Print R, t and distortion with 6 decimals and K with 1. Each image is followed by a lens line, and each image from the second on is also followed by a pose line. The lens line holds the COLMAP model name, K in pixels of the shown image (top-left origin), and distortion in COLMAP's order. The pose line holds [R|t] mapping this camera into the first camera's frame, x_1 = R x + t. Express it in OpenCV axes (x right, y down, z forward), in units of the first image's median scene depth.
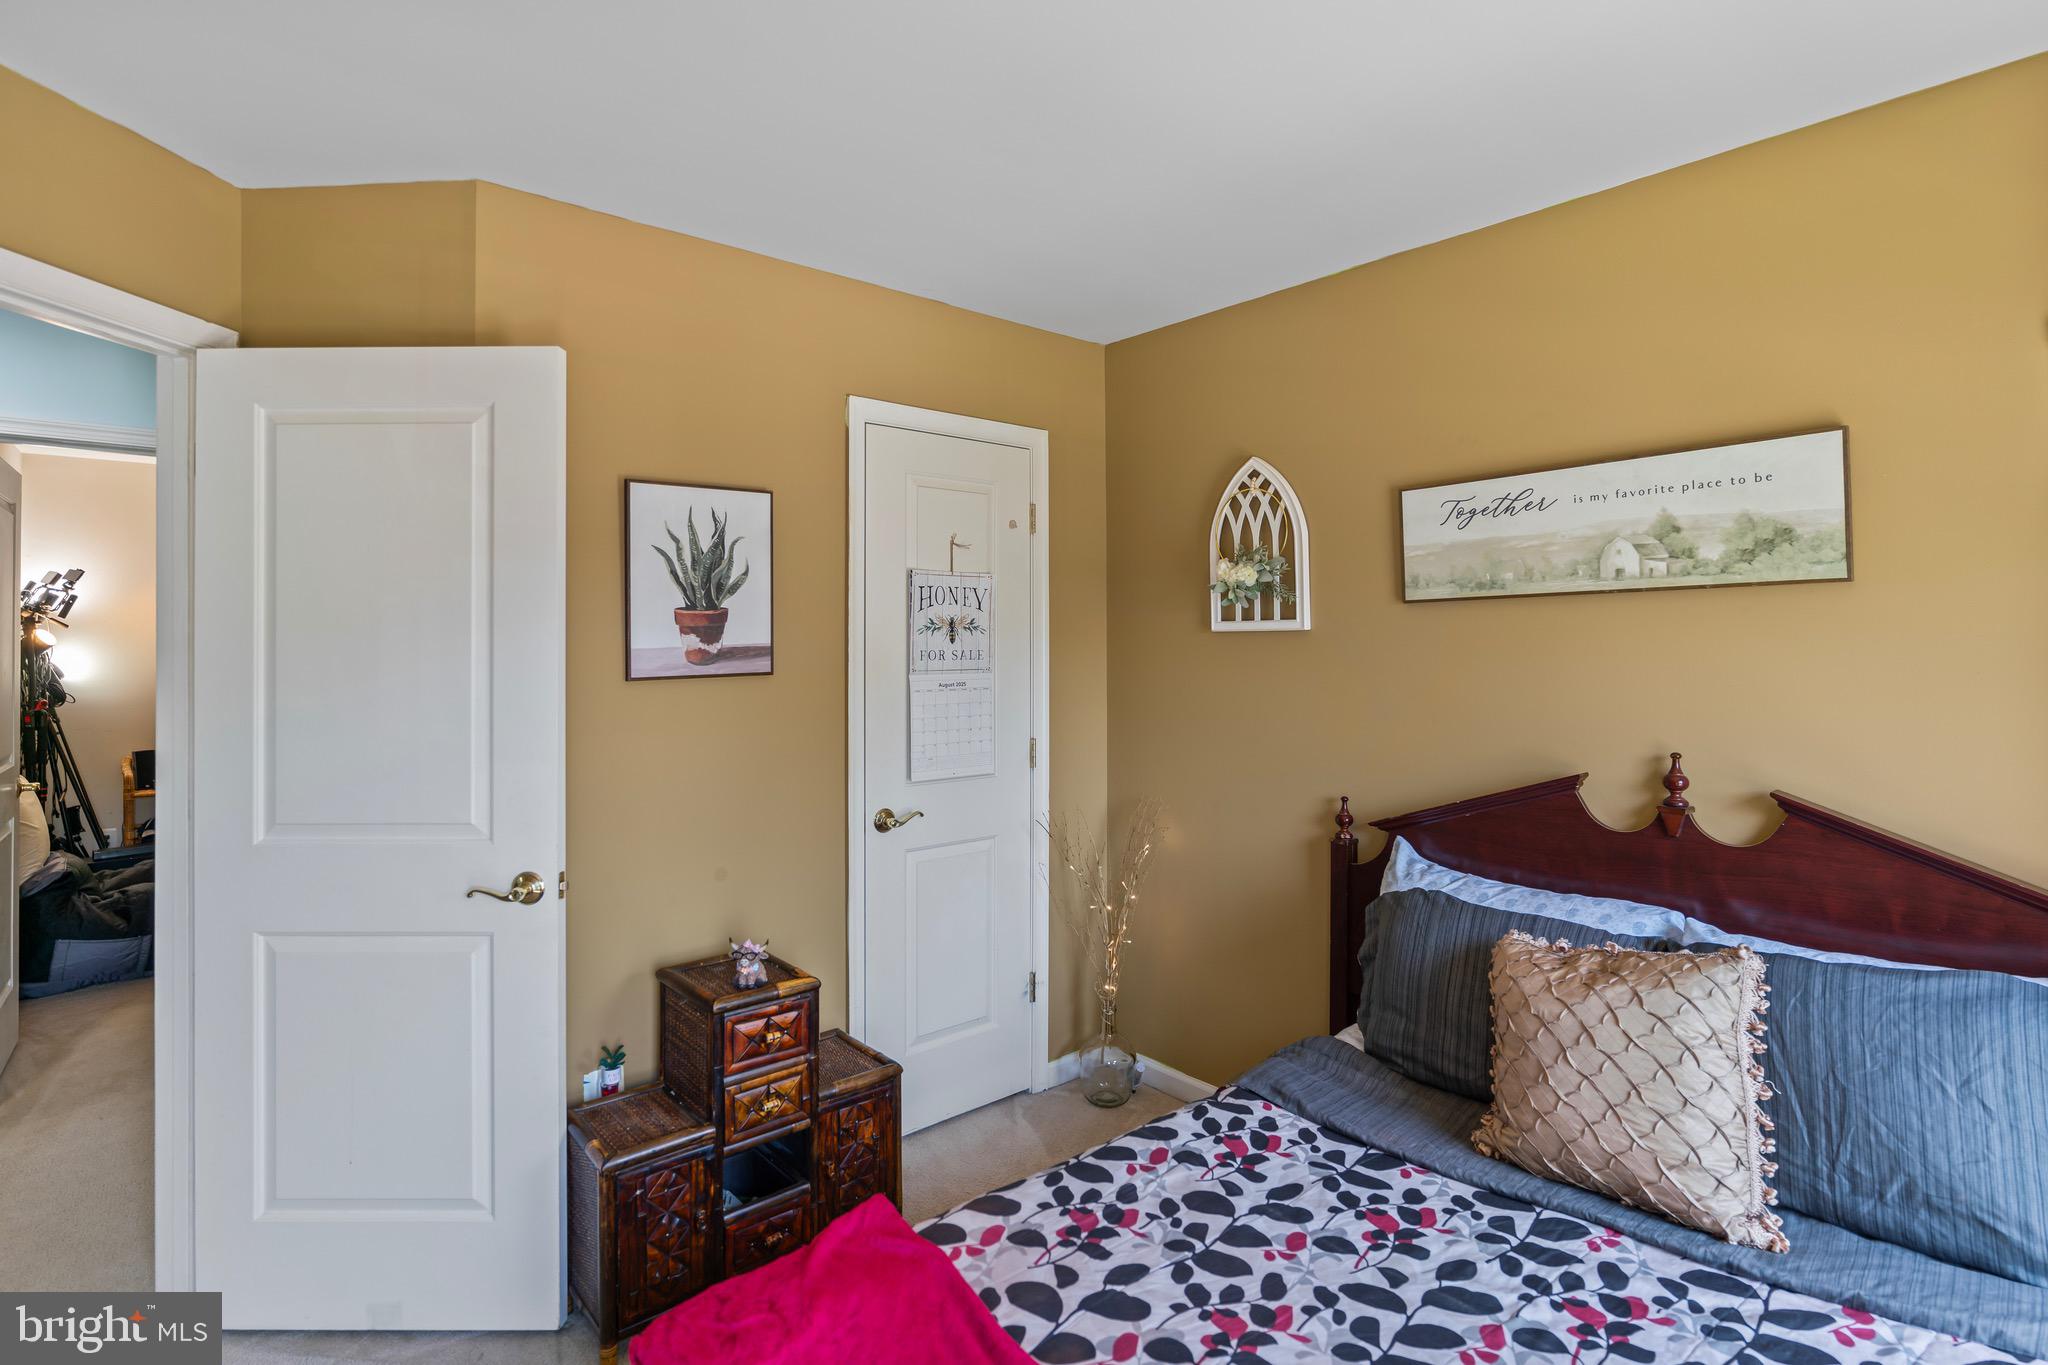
lens RADIAL K [[1006.2, 0, 1020.6], [0, 1006.2, 635.4], [0, 0, 1]] dist [0.017595, -0.001870]
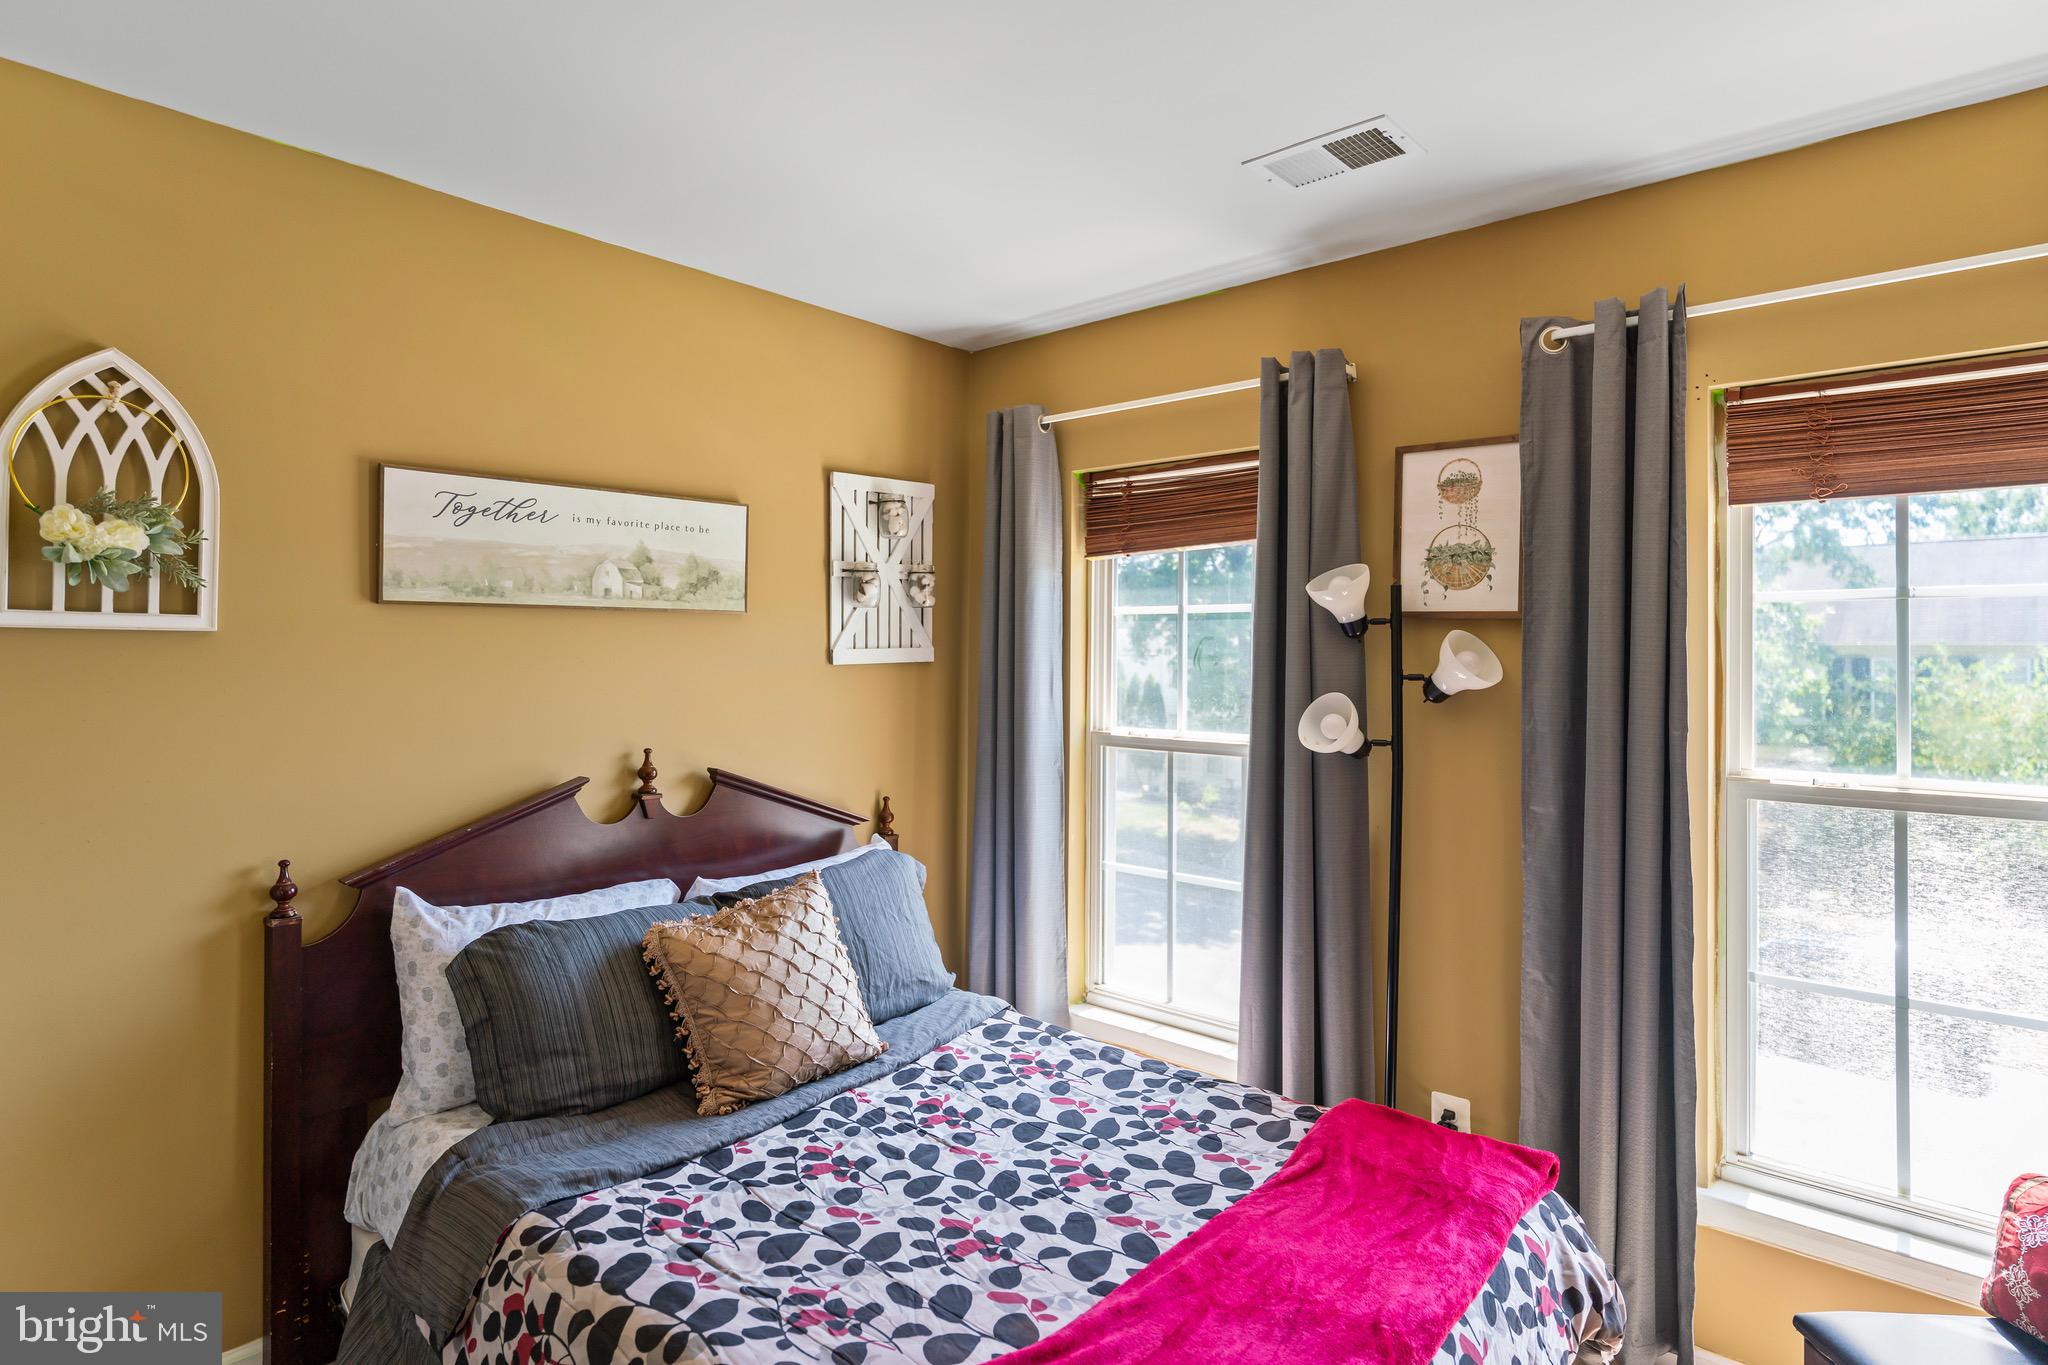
lens RADIAL K [[1119.6, 0, 1014.1], [0, 1119.6, 648.4], [0, 0, 1]] dist [-0.002869, -0.001561]
pose [[-0.119158, 0.010597, 0.992819, -0.704347], [-0.019935, 0.999716, -0.013063, 0.007249], [-0.992675, -0.021348, -0.118913, 0.729984]]
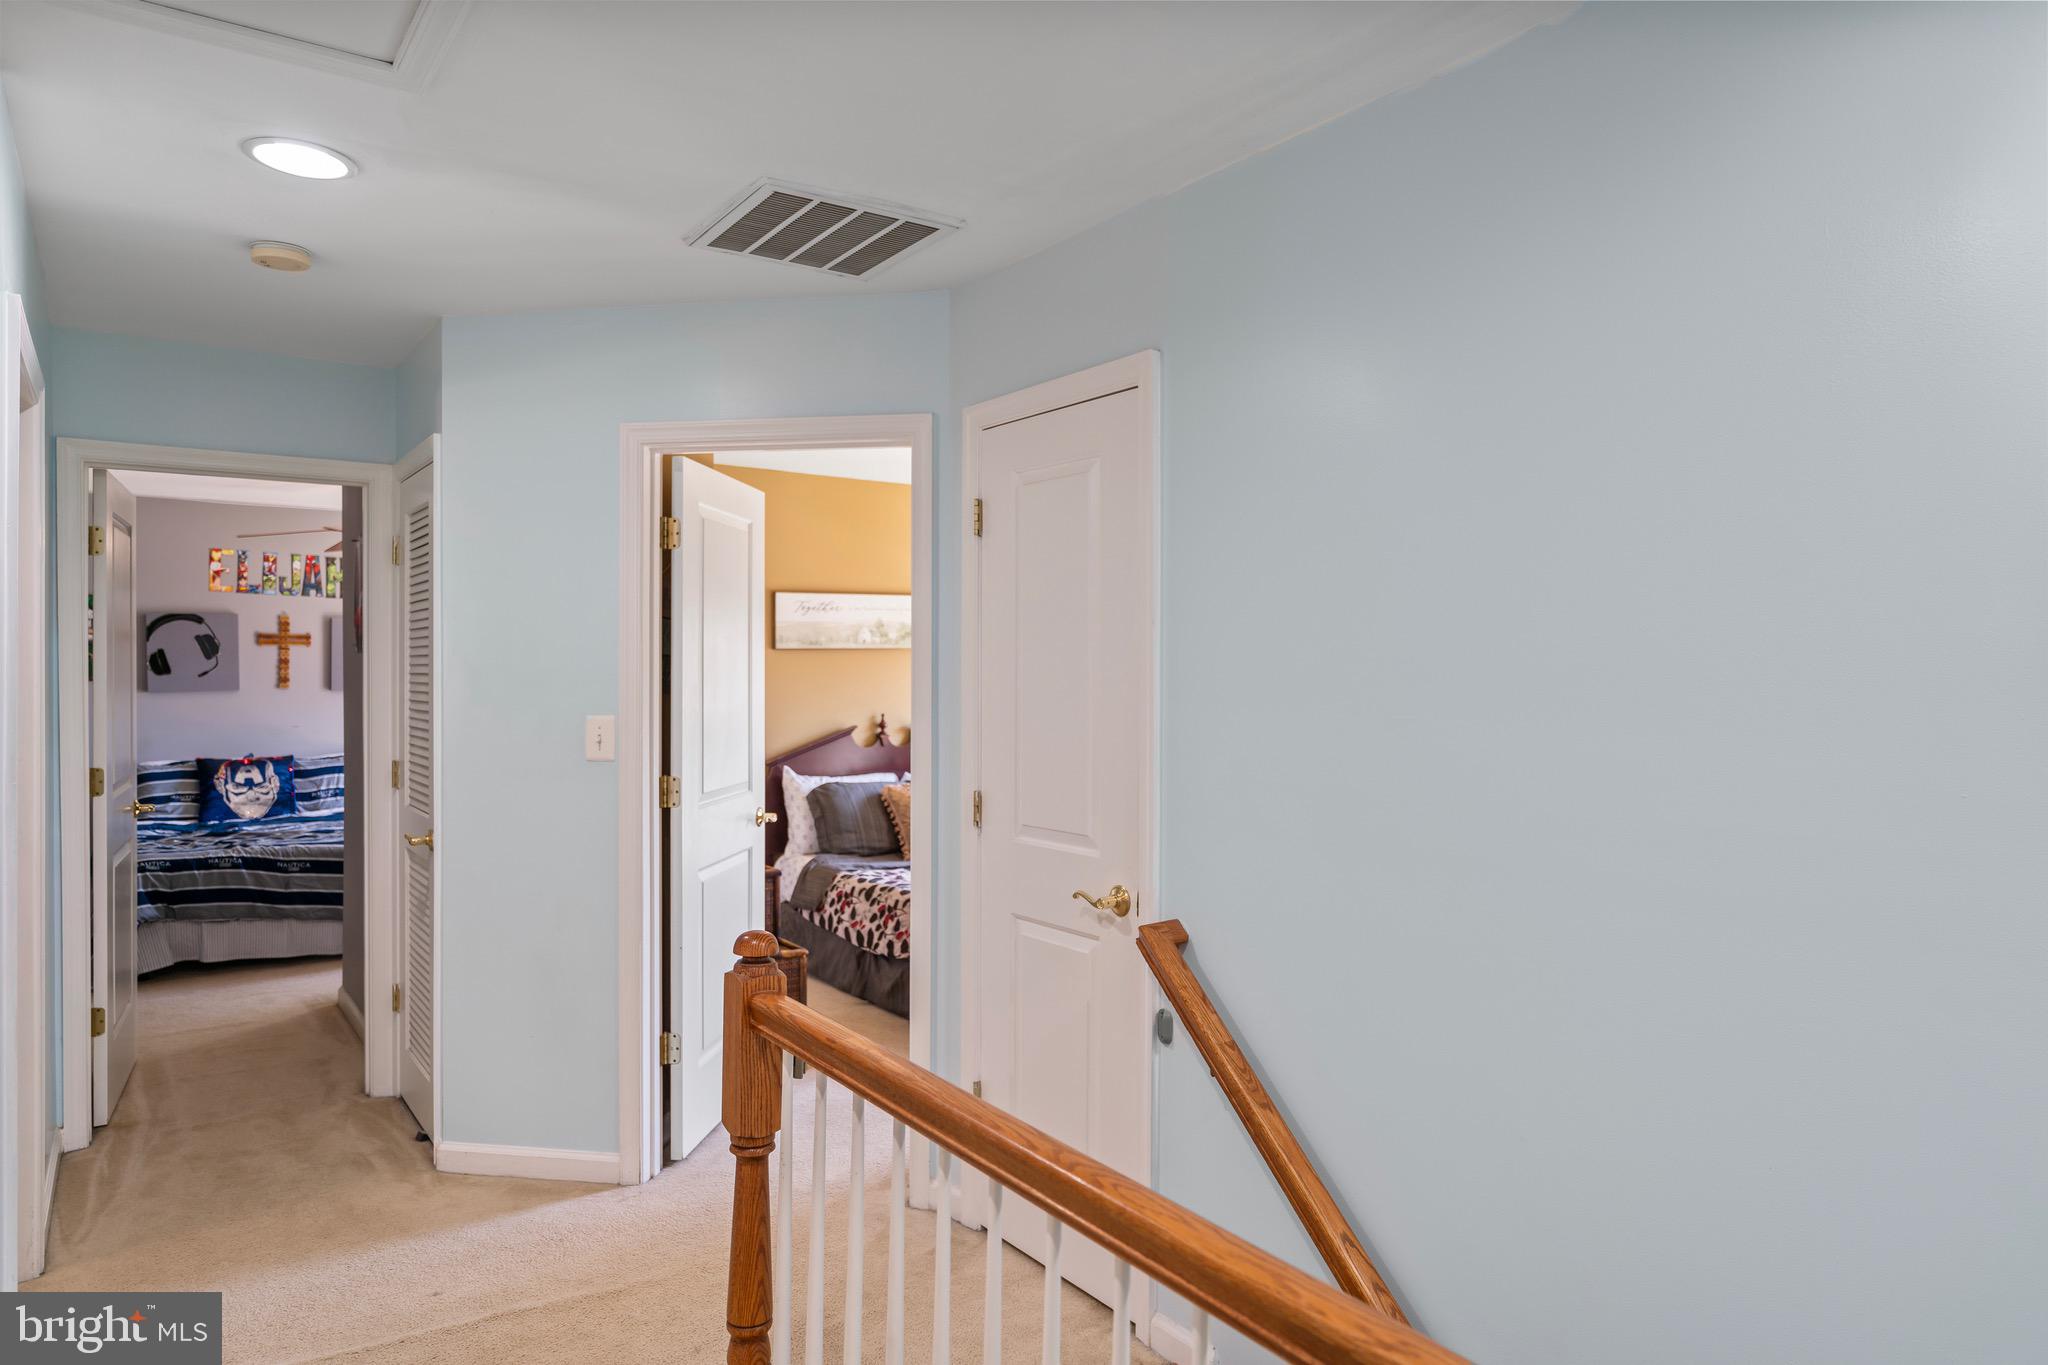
lens RADIAL K [[1308.3, 0, 1024.8], [0, 1308.3, 689.6], [0, 0, 1]] dist [0.000338, -0.003337]
pose [[0.093865, -0.015223, 0.995469, -2.568885], [-0.014513, 0.999756, 0.016657, -0.004311], [-0.995479, -0.016011, 0.093621, 0.339873]]
